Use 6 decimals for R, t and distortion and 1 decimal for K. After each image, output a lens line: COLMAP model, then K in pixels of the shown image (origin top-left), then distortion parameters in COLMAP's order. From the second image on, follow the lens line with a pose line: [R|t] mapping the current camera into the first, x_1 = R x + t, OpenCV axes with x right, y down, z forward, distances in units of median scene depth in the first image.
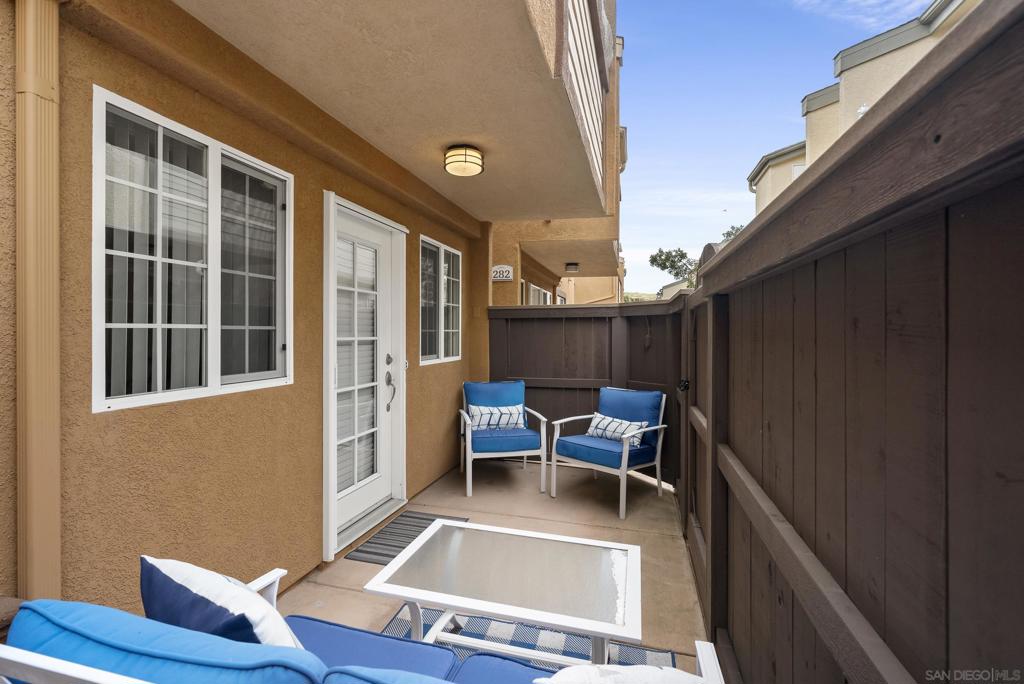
lens RADIAL K [[468.0, 0, 512.4], [0, 468.0, 346.6], [0, 0, 1]] dist [-0.001539, 0.000145]
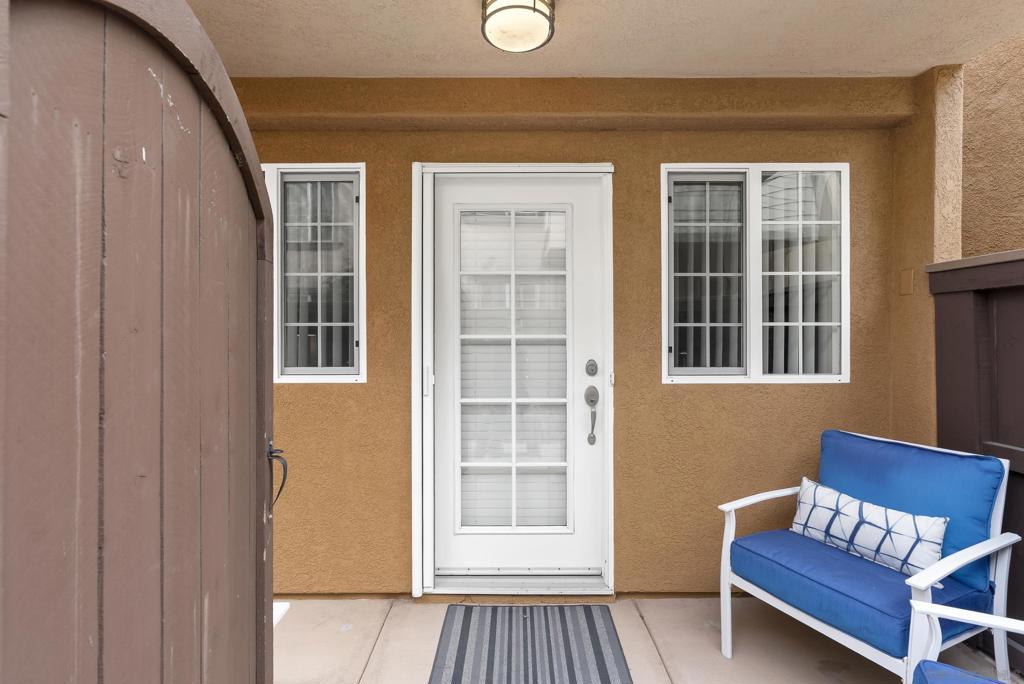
lens RADIAL K [[463.7, 0, 510.7], [0, 463.7, 339.3], [0, 0, 1]] dist [-0.005745, 0.001045]
pose [[0.260696, 0.011724, -0.965350, 0.412135], [-0.025389, 0.999664, 0.005285, -0.016902], [0.965087, 0.023131, 0.260906, 0.832271]]
